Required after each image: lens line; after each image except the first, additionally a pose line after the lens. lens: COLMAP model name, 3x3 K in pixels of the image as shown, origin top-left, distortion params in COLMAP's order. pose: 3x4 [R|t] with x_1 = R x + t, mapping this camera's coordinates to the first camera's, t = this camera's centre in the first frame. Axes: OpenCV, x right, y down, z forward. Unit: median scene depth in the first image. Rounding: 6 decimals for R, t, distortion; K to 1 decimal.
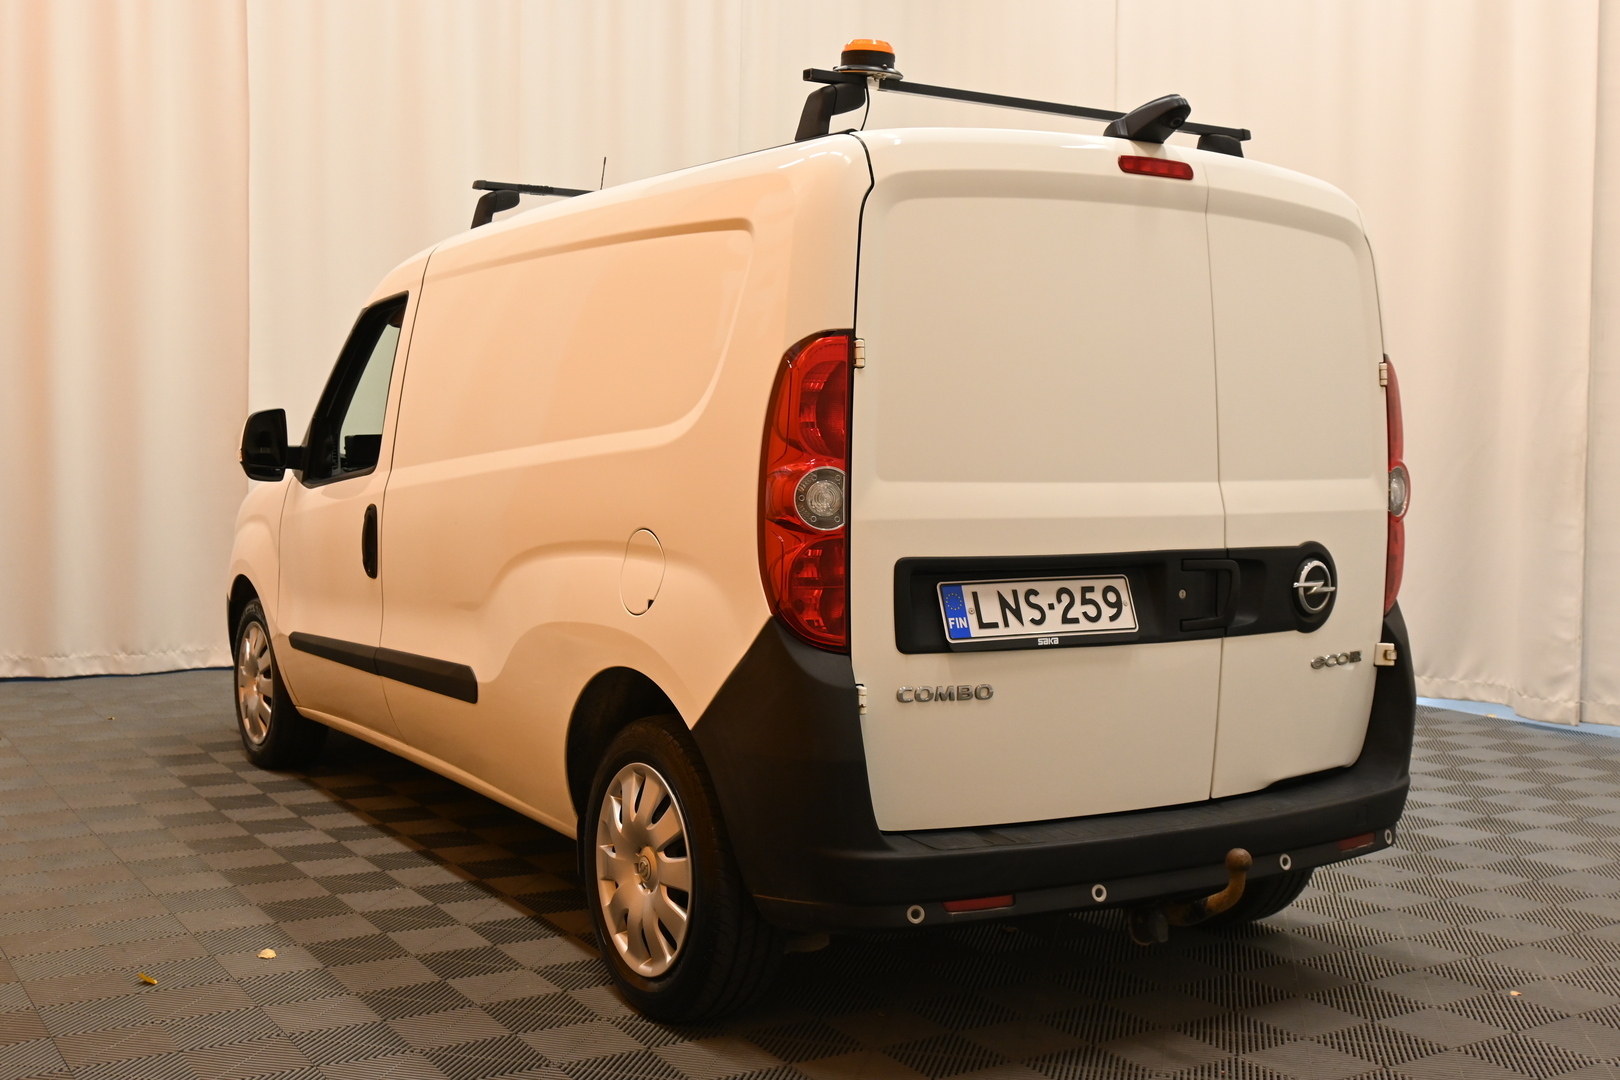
lens RADIAL K [[1657.6, 0, 806.9], [0, 1657.6, 535.7], [0, 0, 1]] dist [0.001125, 0.000000]
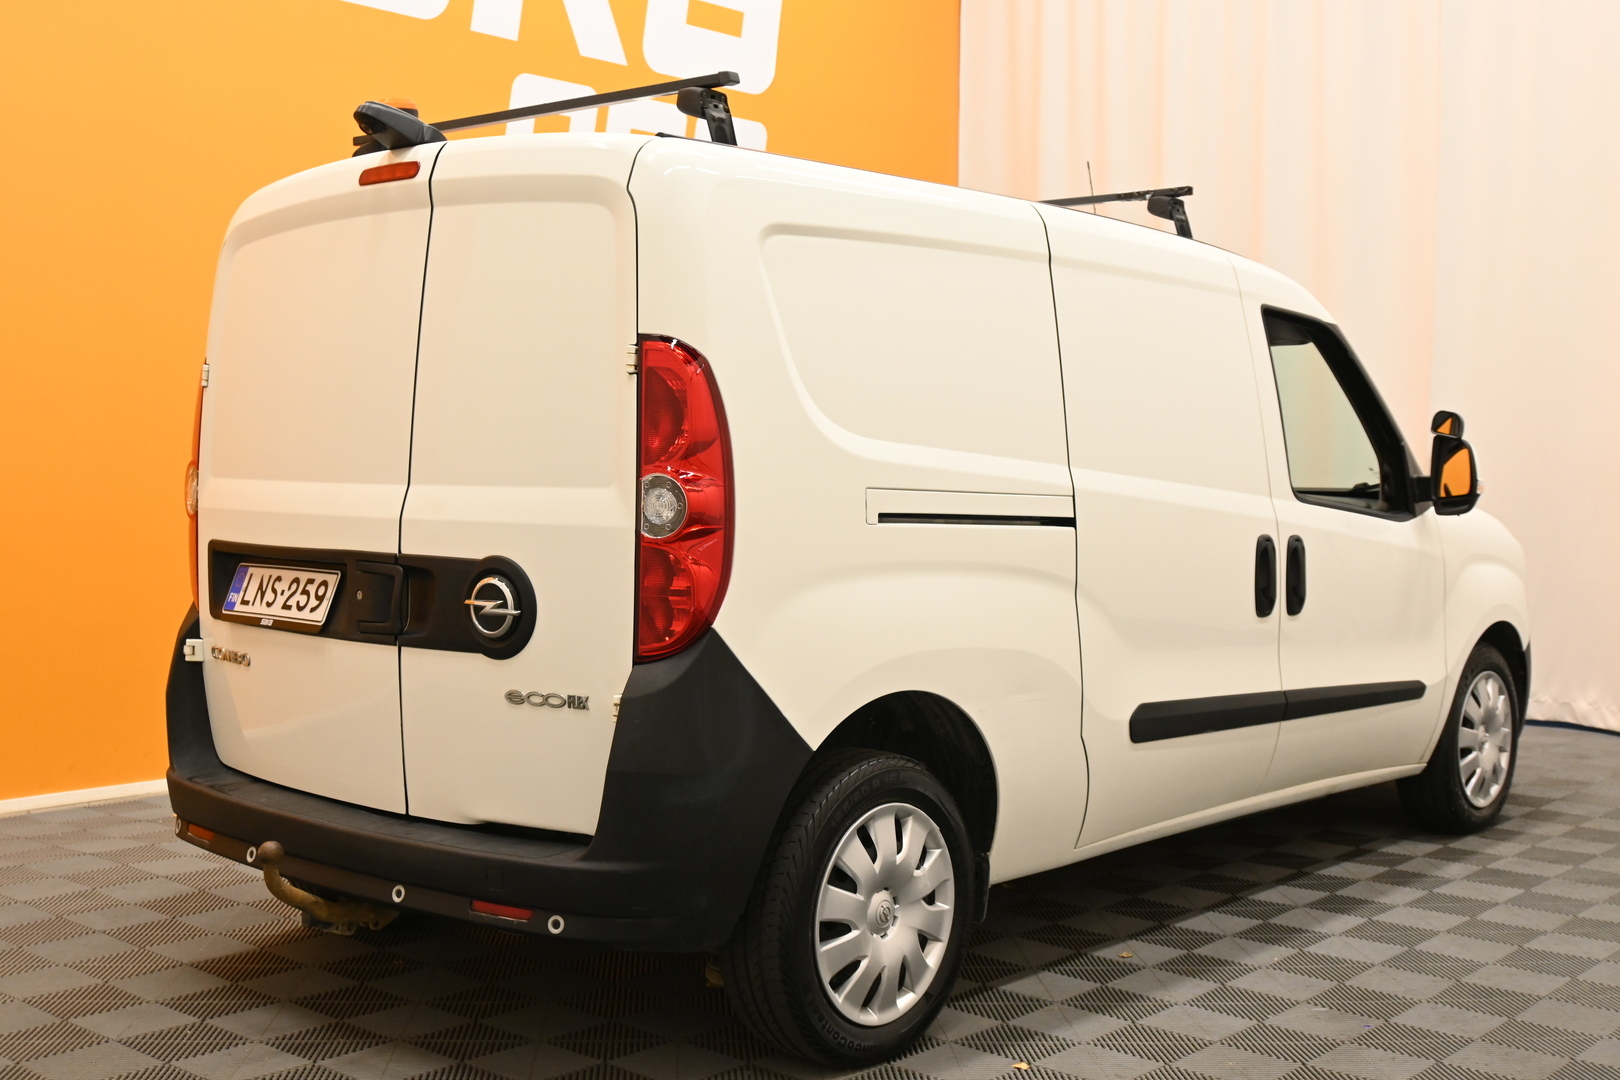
lens RADIAL K [[1863.7, 0, 809.6], [0, 1863.7, 541.9], [0, 0, 1]] dist [0.047707, 0.000000]
pose [[0.300077, 0.033110, -0.953340, 1.423529], [-0.066249, 0.997708, 0.013798, -0.031446], [0.951612, 0.059017, 0.301583, 0.939385]]
